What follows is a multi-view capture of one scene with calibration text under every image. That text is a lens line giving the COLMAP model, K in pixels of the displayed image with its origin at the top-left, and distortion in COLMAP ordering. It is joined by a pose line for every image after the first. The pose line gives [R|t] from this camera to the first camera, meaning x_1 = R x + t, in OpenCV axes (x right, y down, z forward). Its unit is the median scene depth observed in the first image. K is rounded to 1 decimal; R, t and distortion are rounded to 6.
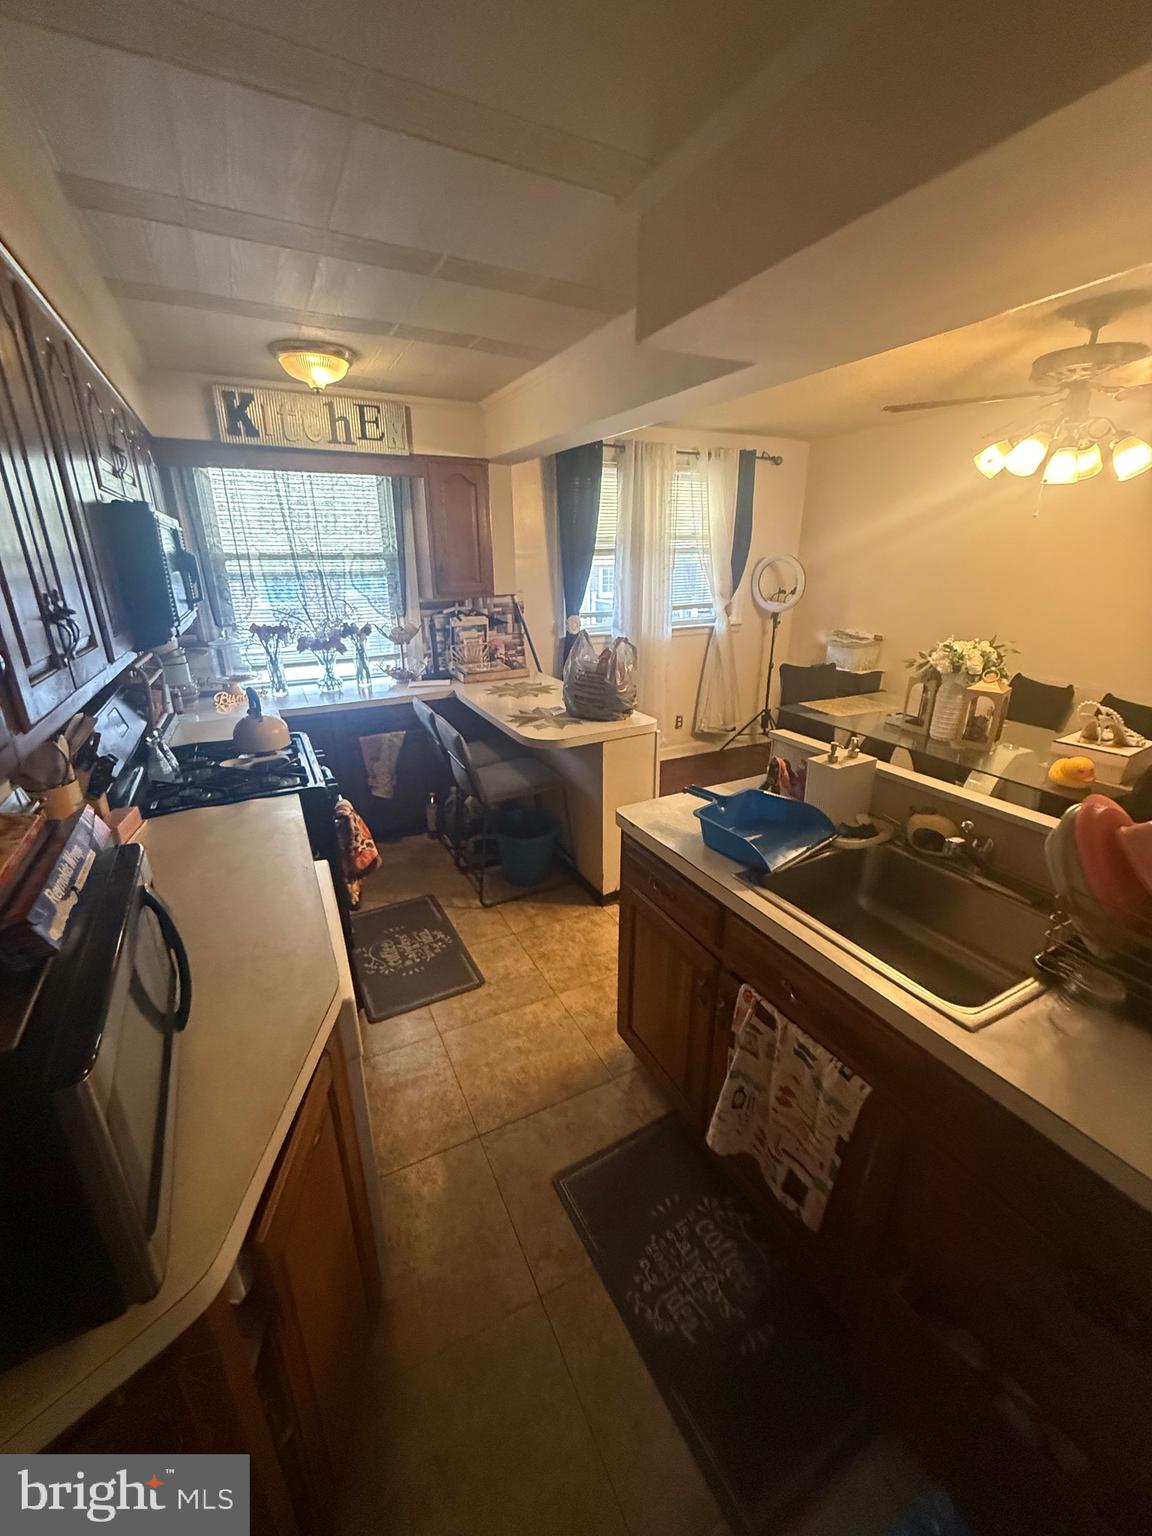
lens RADIAL K [[610.8, 0, 580.2], [0, 610.8, 764.3], [0, 0, 1]] dist [-0.001731, -0.000234]
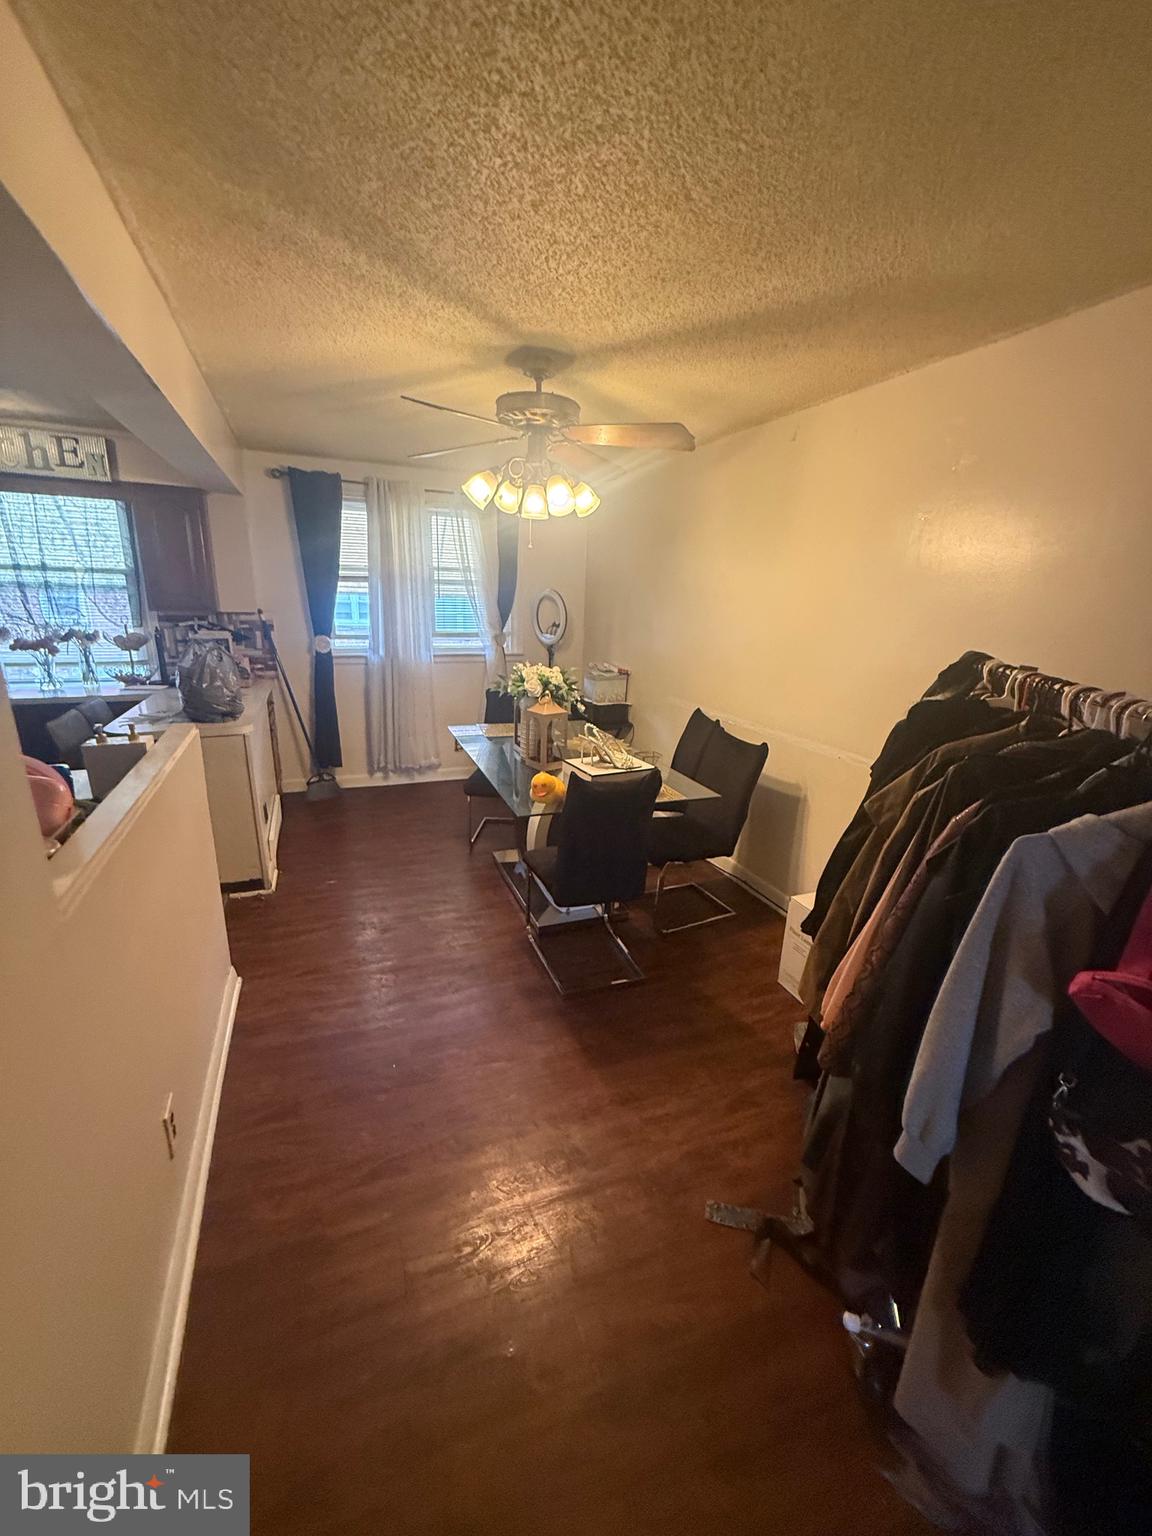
lens RADIAL K [[610.8, 0, 579.6], [0, 610.8, 761.2], [0, 0, 1]] dist [-0.001731, -0.000234]
pose [[0.995719, 0.060798, -0.069629, 0.722740], [-0.065635, 0.995425, -0.069433, 0.025262], [0.065089, 0.073706, 0.995154, -0.017025]]
